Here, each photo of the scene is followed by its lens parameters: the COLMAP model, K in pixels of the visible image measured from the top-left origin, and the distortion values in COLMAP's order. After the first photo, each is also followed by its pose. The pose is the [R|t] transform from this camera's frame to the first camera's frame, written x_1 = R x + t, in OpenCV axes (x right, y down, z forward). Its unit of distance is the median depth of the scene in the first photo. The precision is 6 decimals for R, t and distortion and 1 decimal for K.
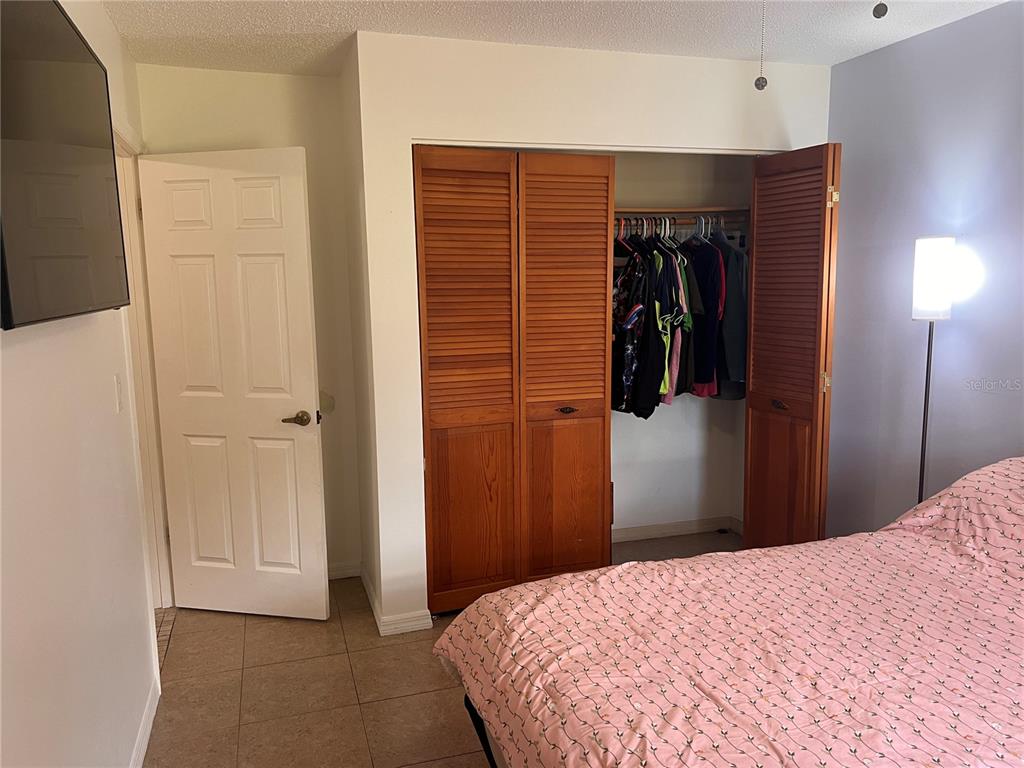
lens RADIAL K [[775.3, 0, 512.0], [0, 775.3, 384.0], [0, 0, 1]] dist [0.101646, -0.090733]
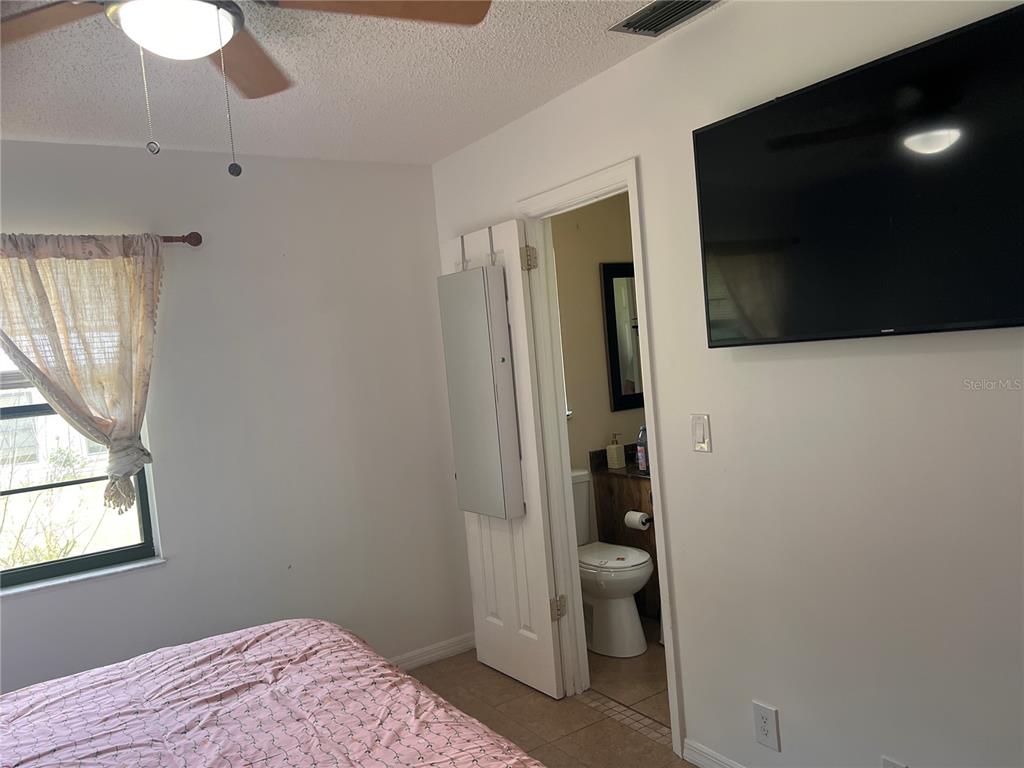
lens RADIAL K [[775.3, 0, 512.0], [0, 775.3, 384.0], [0, 0, 1]] dist [0.101646, -0.090733]
pose [[-0.956917, 0.113033, -0.267458, 0.270421], [0.063213, 0.980123, 0.188053, -0.274847], [0.283398, 0.163044, -0.945041, 1.950745]]
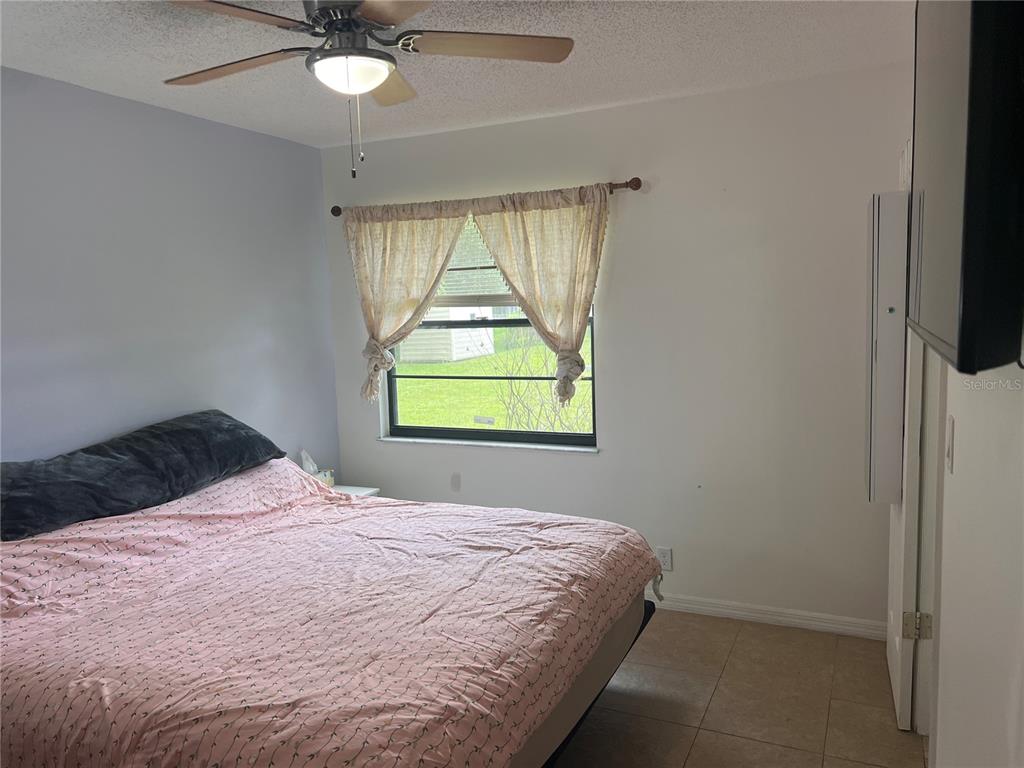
lens RADIAL K [[775.3, 0, 512.0], [0, 775.3, 384.0], [0, 0, 1]] dist [0.101646, -0.090733]
pose [[-0.730996, -0.026144, 0.681881, -0.762147], [0.141456, 0.971754, 0.188903, -0.228084], [-0.667559, 0.234543, -0.706650, 1.761562]]
